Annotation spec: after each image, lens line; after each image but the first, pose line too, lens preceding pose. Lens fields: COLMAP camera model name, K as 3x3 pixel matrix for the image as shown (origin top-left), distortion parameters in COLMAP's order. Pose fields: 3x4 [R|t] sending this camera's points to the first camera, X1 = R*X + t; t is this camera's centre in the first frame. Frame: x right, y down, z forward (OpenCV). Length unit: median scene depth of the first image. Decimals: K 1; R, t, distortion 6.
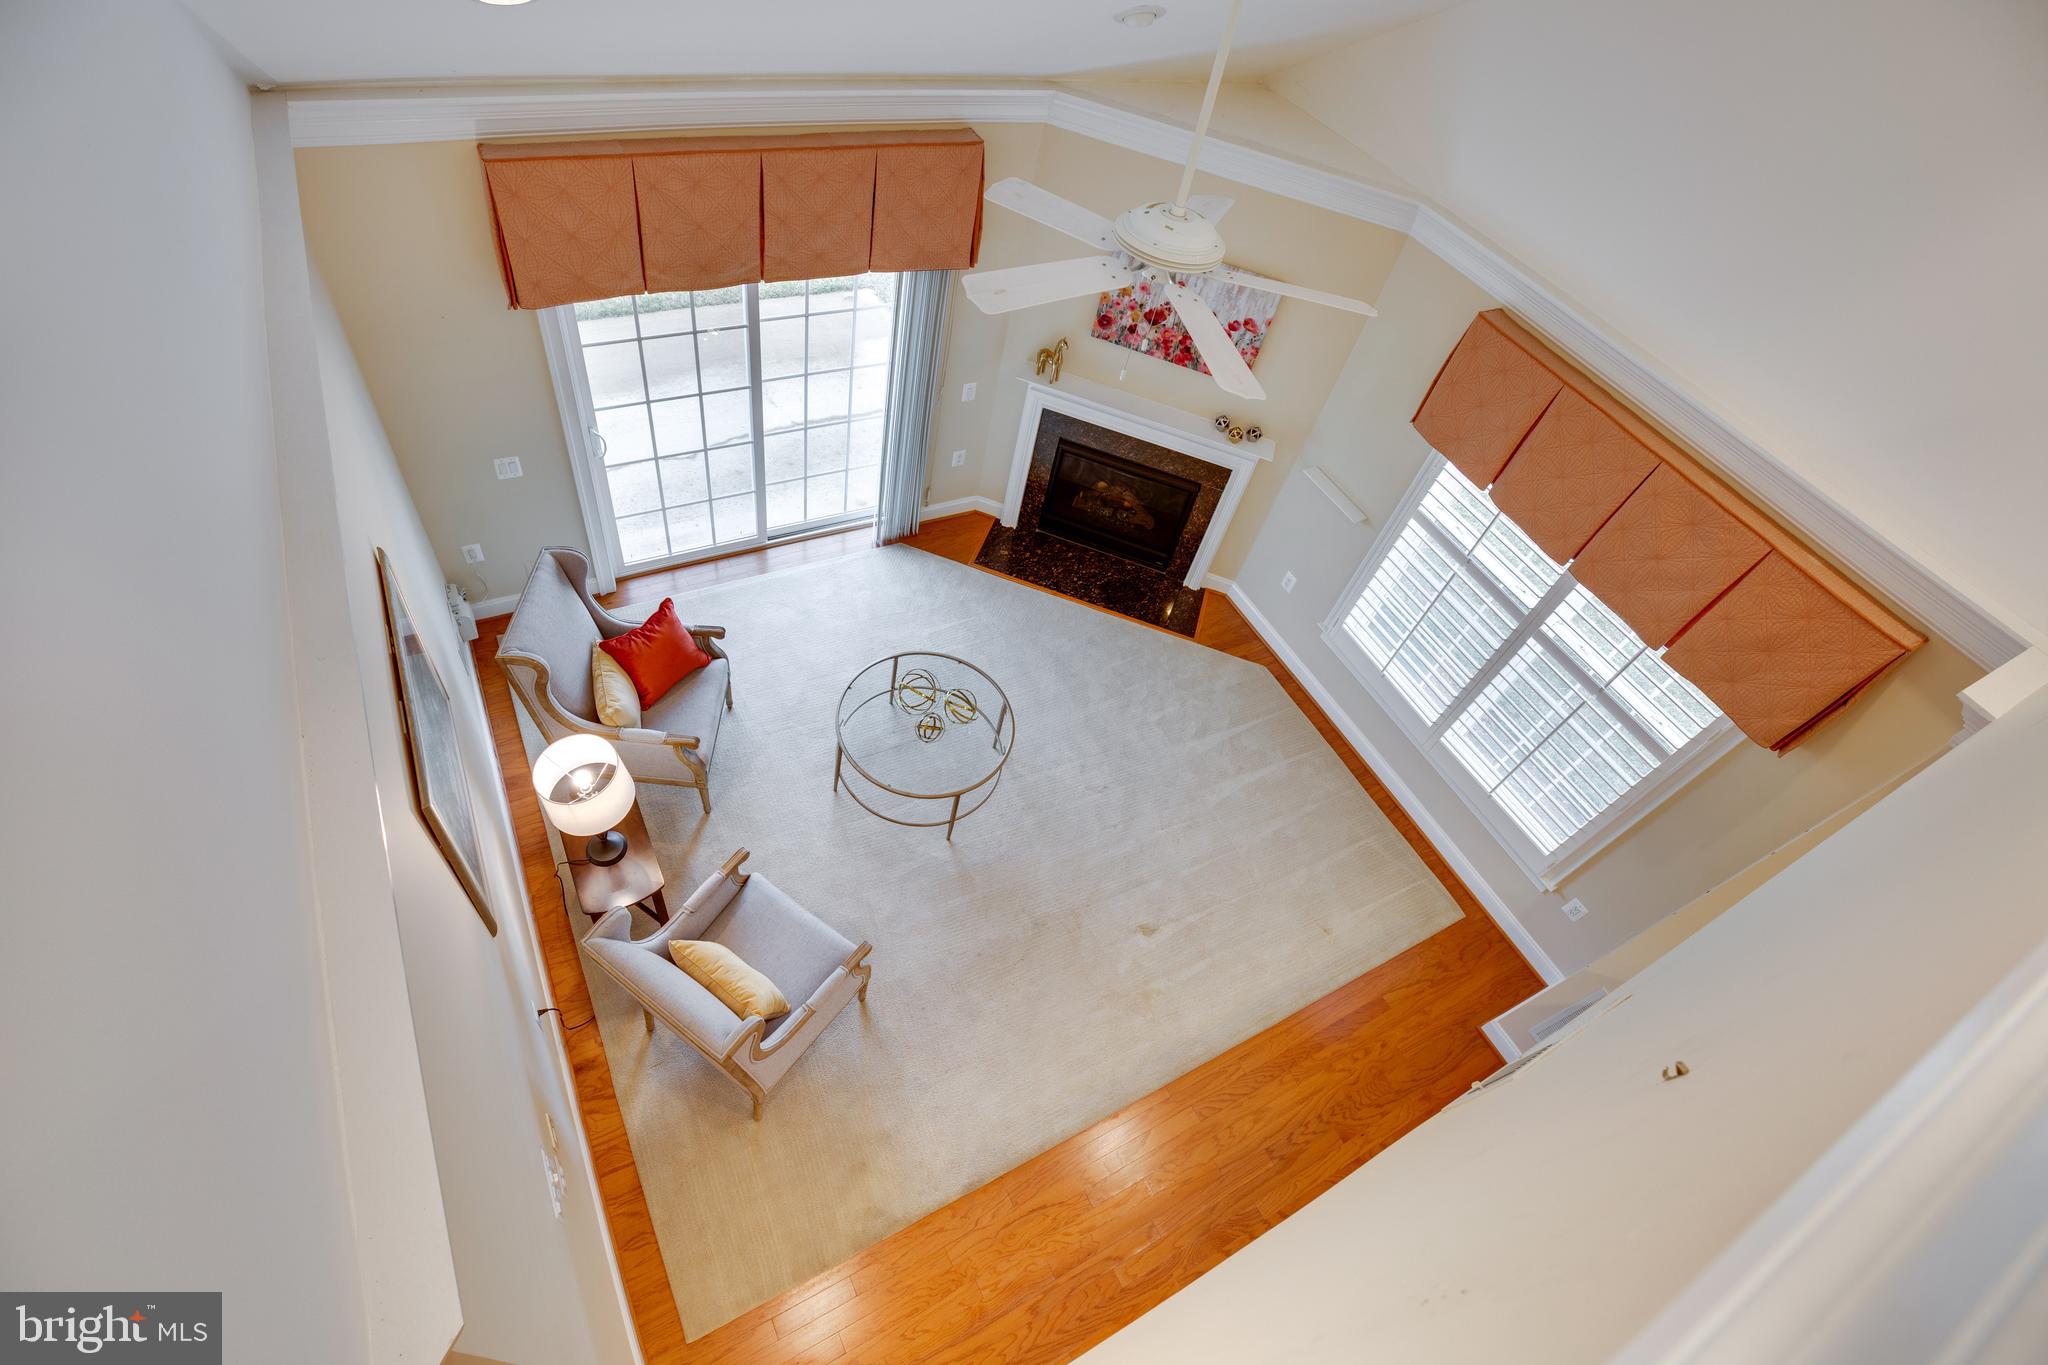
lens RADIAL K [[968.9, 0, 1022.3], [0, 968.9, 684.0], [0, 0, 1]] dist [-0.039369, 0.009481]
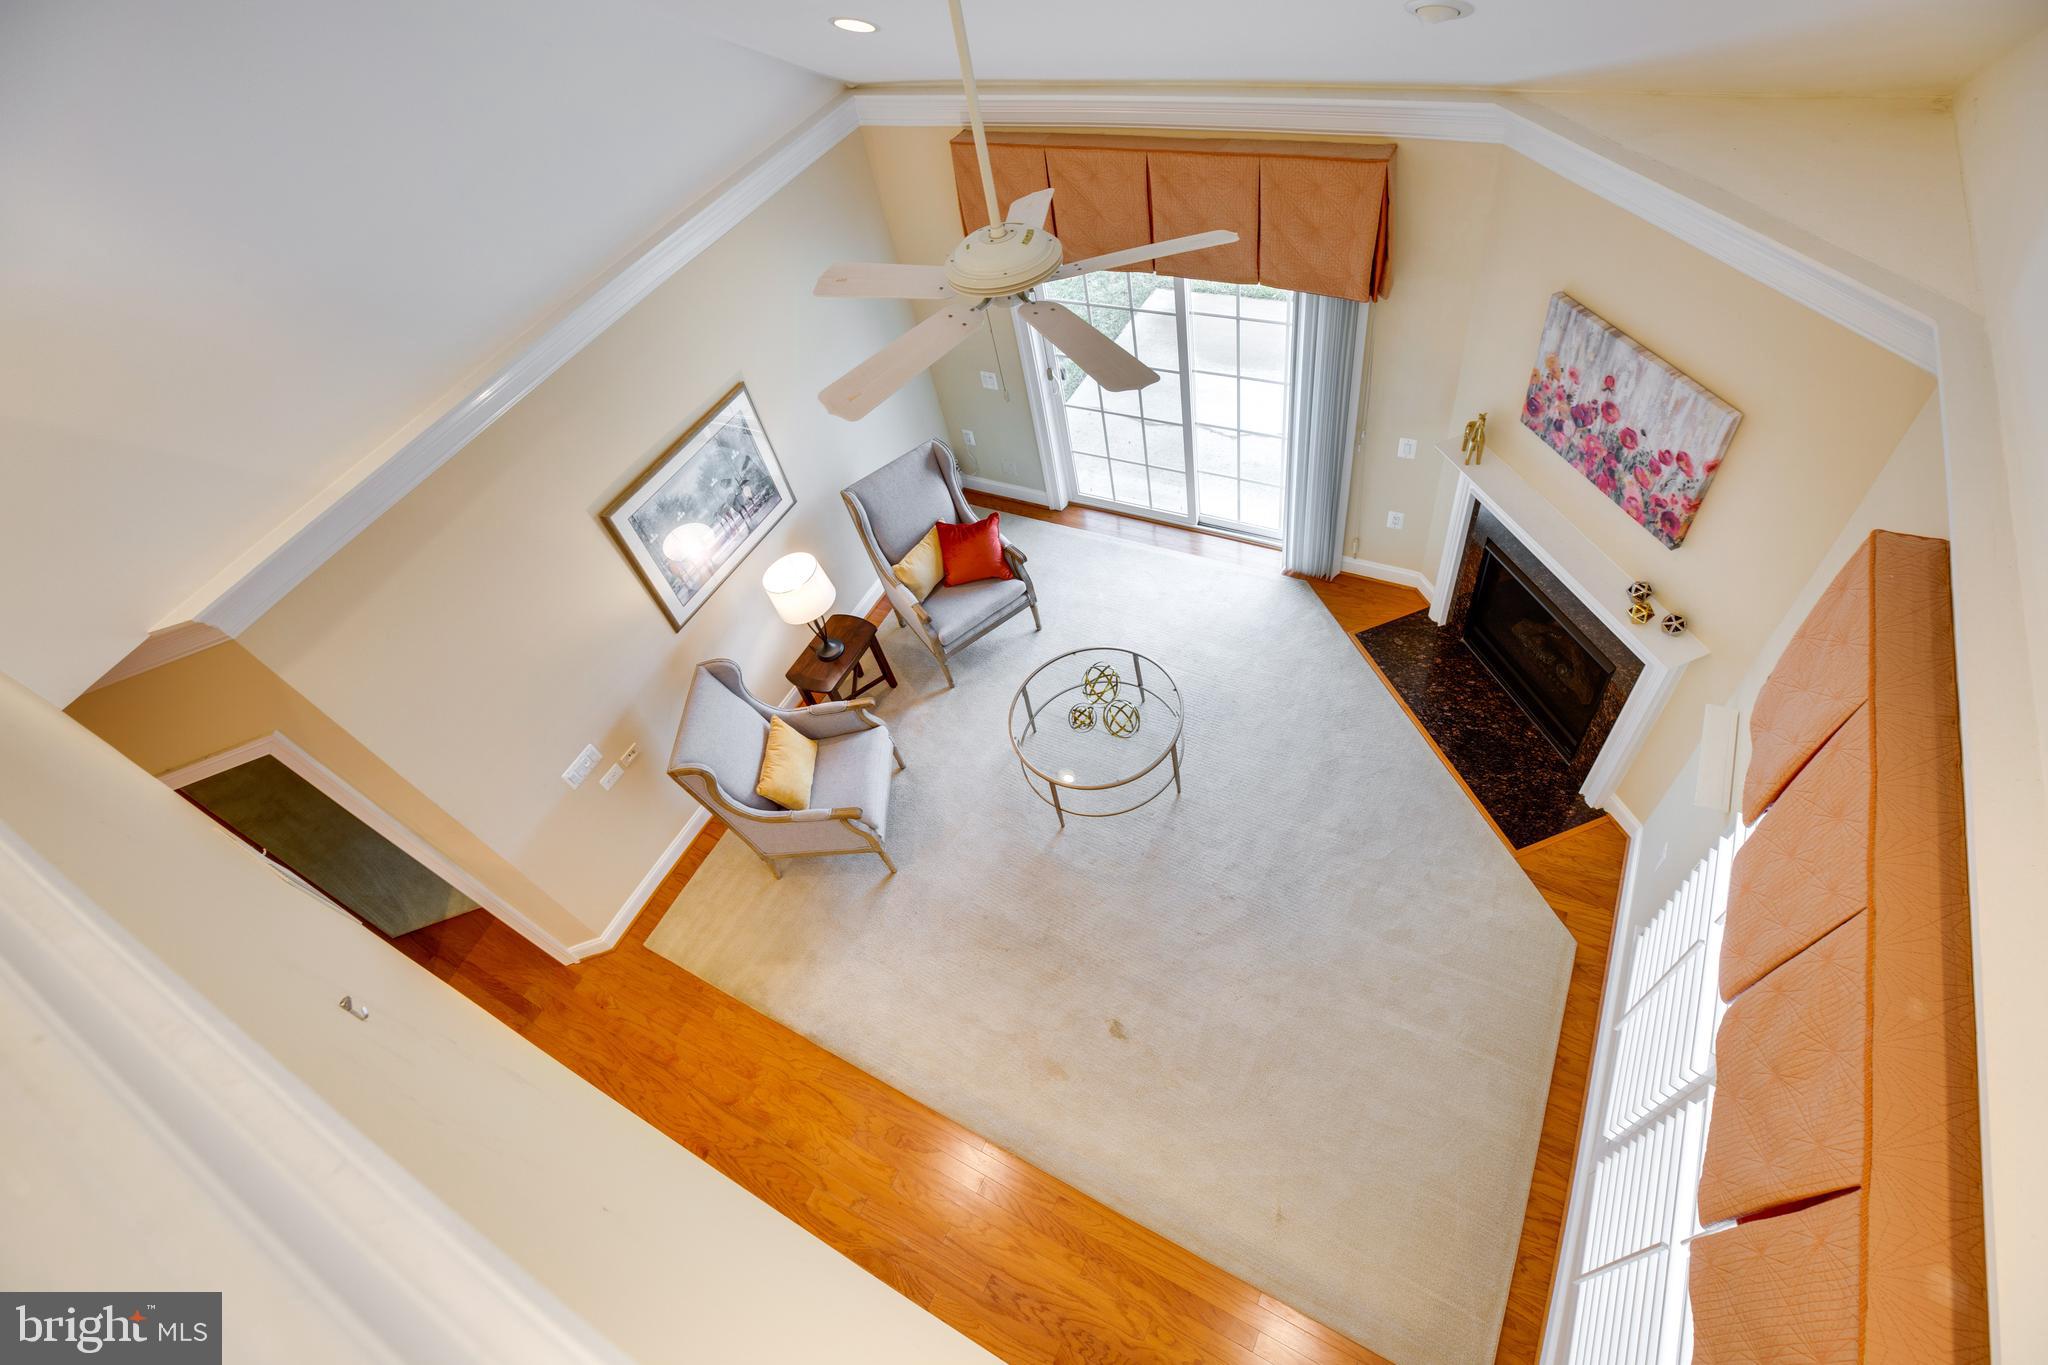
lens RADIAL K [[968.9, 0, 1016.7], [0, 968.9, 684.8], [0, 0, 1]] dist [-0.039369, 0.009481]
pose [[0.485257, 0.468006, -0.738576, 0.615947], [-0.463861, 0.853821, 0.236268, -0.196111], [0.741187, 0.227946, 0.631413, 0.294776]]
